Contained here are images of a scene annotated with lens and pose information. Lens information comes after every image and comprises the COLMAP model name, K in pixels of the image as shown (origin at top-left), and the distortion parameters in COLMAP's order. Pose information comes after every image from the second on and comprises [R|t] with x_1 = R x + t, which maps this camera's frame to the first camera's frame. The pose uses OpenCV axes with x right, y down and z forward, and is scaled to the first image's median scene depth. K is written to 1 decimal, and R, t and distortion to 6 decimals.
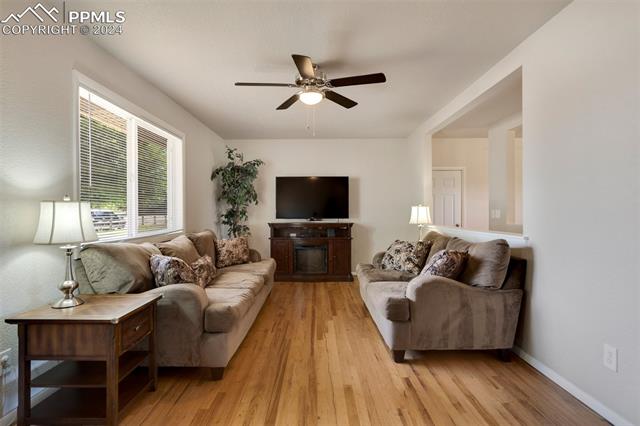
lens RADIAL K [[327.1, 0, 320.6], [0, 327.1, 209.5], [0, 0, 1]] dist [-0.005711, -0.002780]
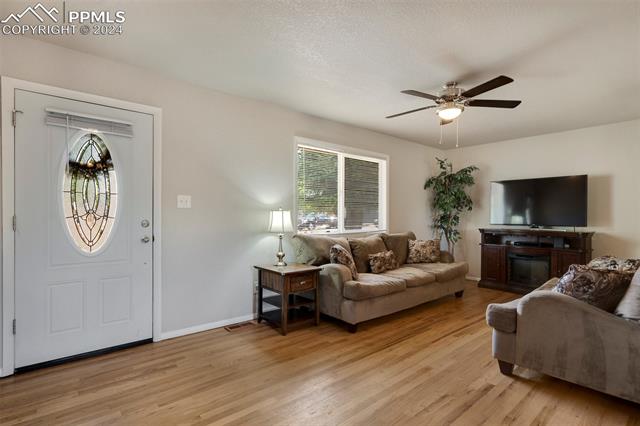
lens RADIAL K [[327.1, 0, 320.7], [0, 327.1, 215.2], [0, 0, 1]] dist [-0.005711, -0.002780]
pose [[0.648874, 0.005951, -0.760873, 0.608610], [-0.004104, 0.999982, 0.004321, -0.004607], [0.760885, 0.000319, 0.648887, -0.041669]]
